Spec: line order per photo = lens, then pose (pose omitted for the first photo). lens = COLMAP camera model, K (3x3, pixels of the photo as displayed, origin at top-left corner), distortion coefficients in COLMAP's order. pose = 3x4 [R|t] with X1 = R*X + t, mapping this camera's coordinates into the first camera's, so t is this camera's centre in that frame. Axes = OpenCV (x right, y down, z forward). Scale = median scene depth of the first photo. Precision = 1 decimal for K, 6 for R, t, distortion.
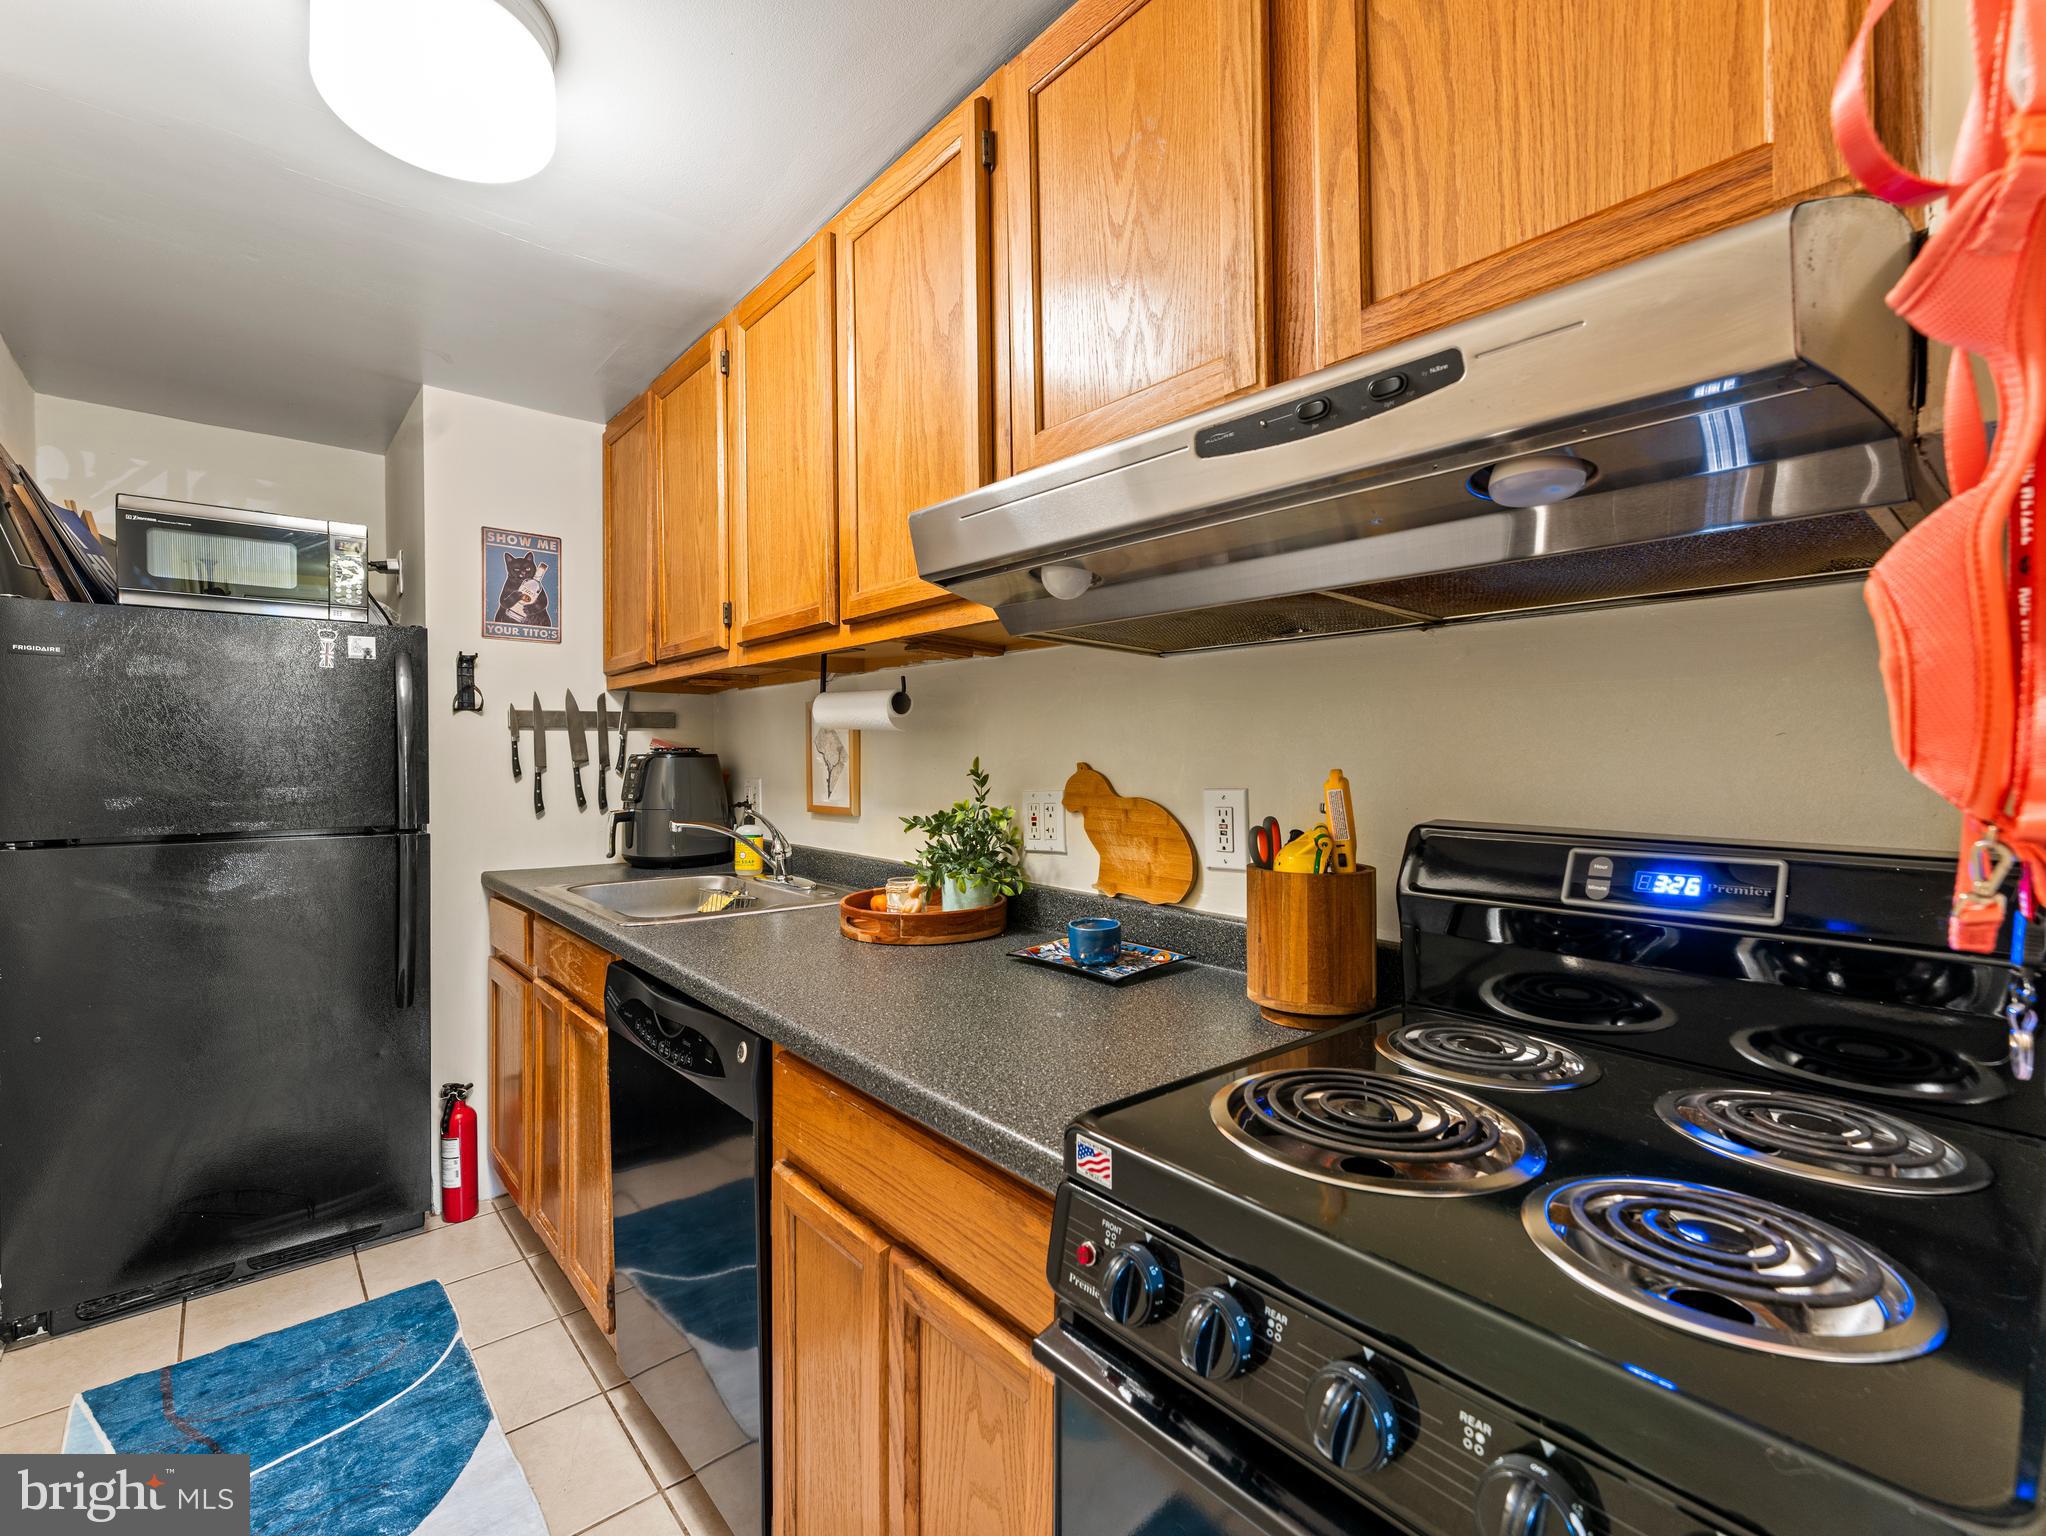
lens RADIAL K [[921.4, 0, 1029.9], [0, 921.4, 764.9], [0, 0, 1]] dist [0.000552, -0.000622]
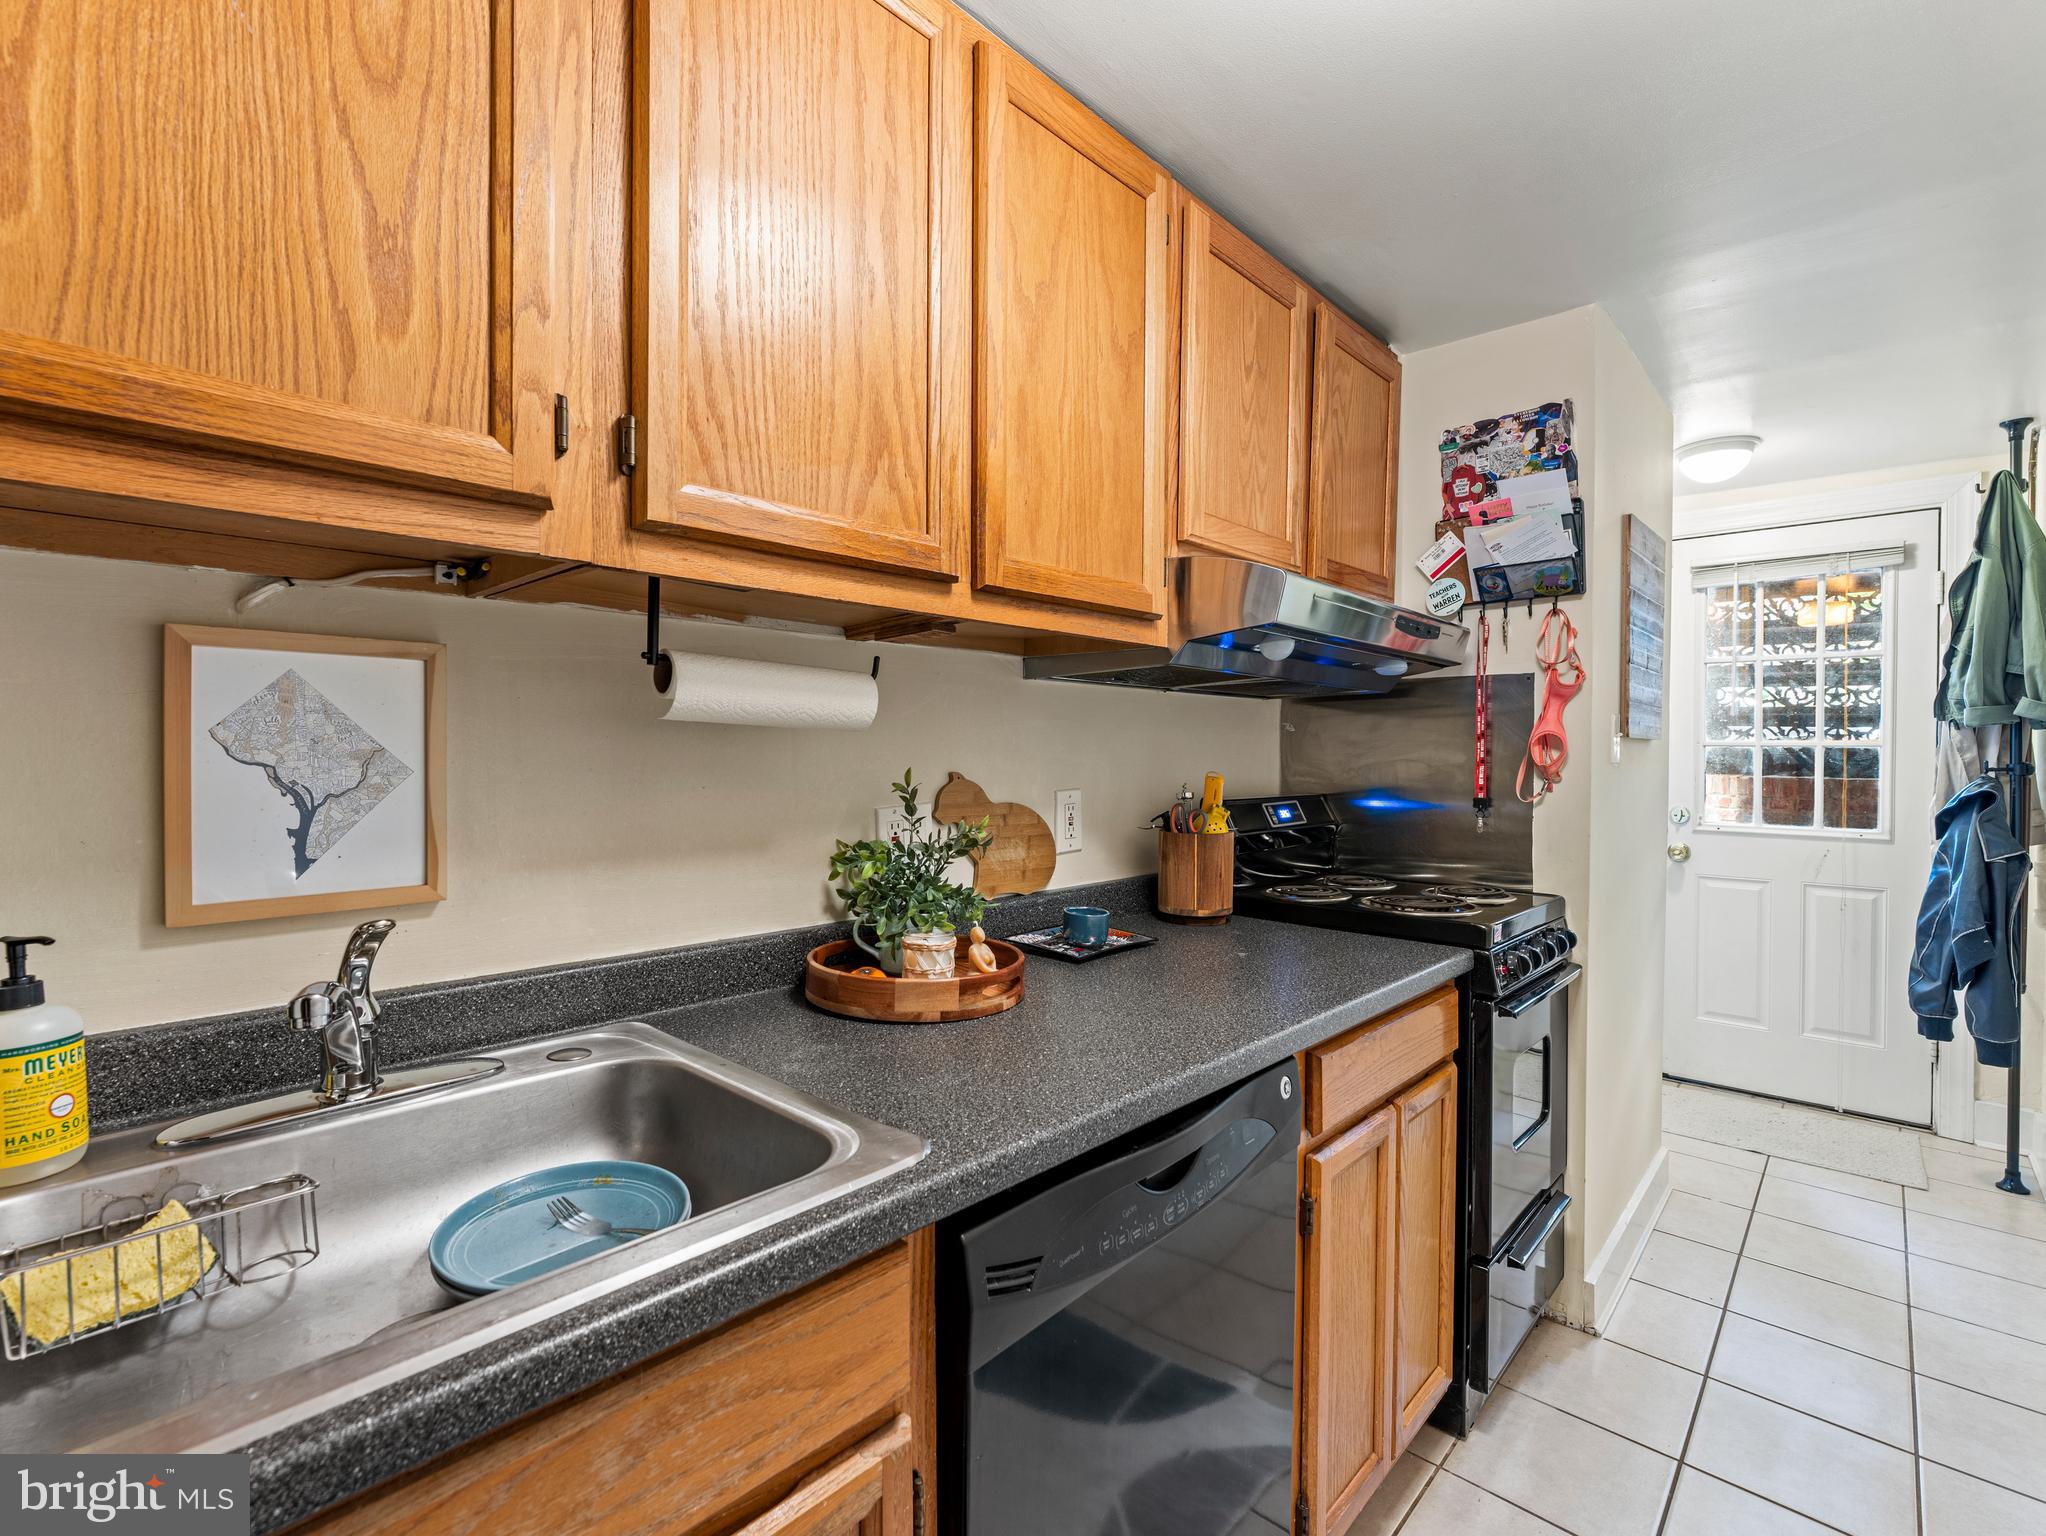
lens RADIAL K [[921.4, 0, 1028.6], [0, 921.4, 760.6], [0, 0, 1]] dist [0.000552, -0.000622]
pose [[-0.102517, -0.003846, 0.994724, -0.967300], [0.009357, 0.999945, 0.004830, -0.019619], [-0.994687, 0.009802, -0.102476, 1.077108]]
